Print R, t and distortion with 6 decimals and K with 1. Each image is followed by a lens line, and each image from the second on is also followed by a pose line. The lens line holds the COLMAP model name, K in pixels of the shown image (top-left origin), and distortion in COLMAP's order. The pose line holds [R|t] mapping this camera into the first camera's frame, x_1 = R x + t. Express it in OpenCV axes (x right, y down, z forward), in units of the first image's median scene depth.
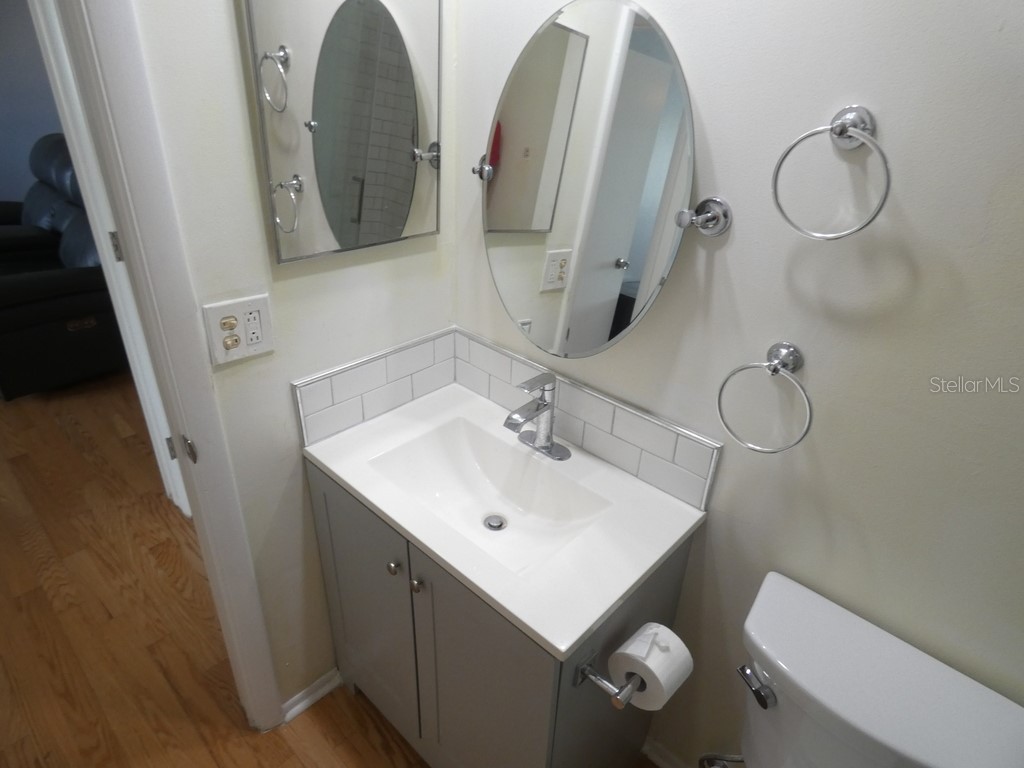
lens RADIAL K [[615.7, 0, 515.7], [0, 615.7, 357.3], [0, 0, 1]] dist [-0.000378, 0.000161]
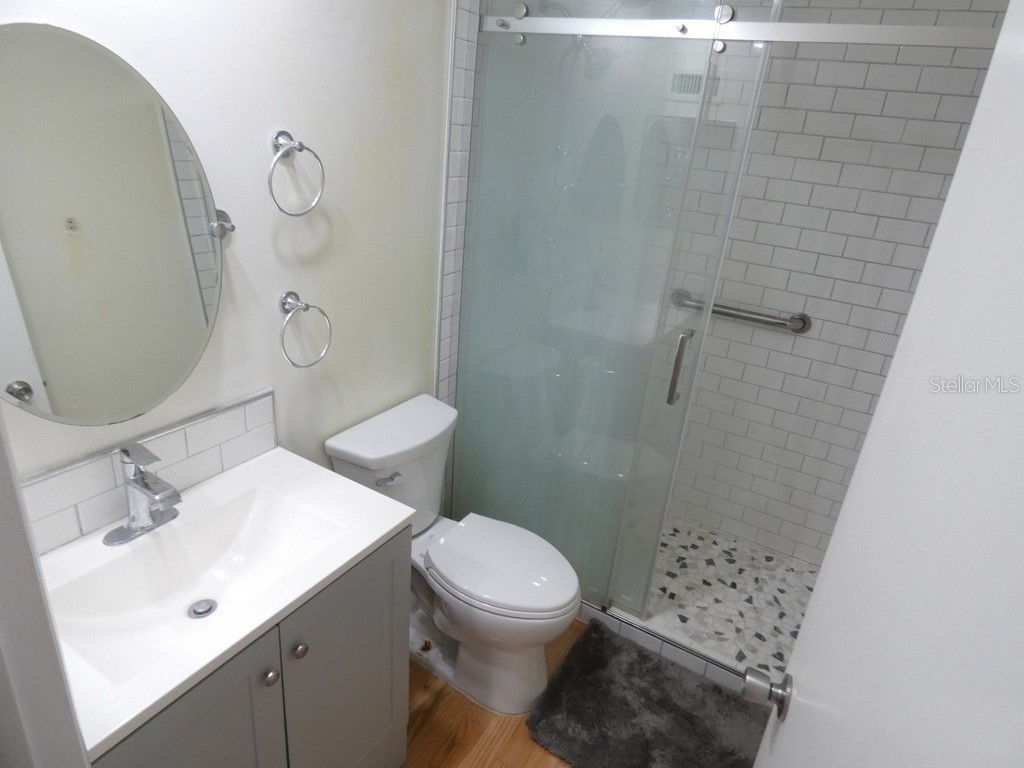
lens RADIAL K [[615.7, 0, 515.7], [0, 615.7, 357.3], [0, 0, 1]] dist [-0.000378, 0.000161]
pose [[-0.202930, -0.407359, 0.890437, -0.960636], [0.349738, 0.819223, 0.454485, -0.345406], [-0.914605, 0.403649, -0.023776, 0.563752]]
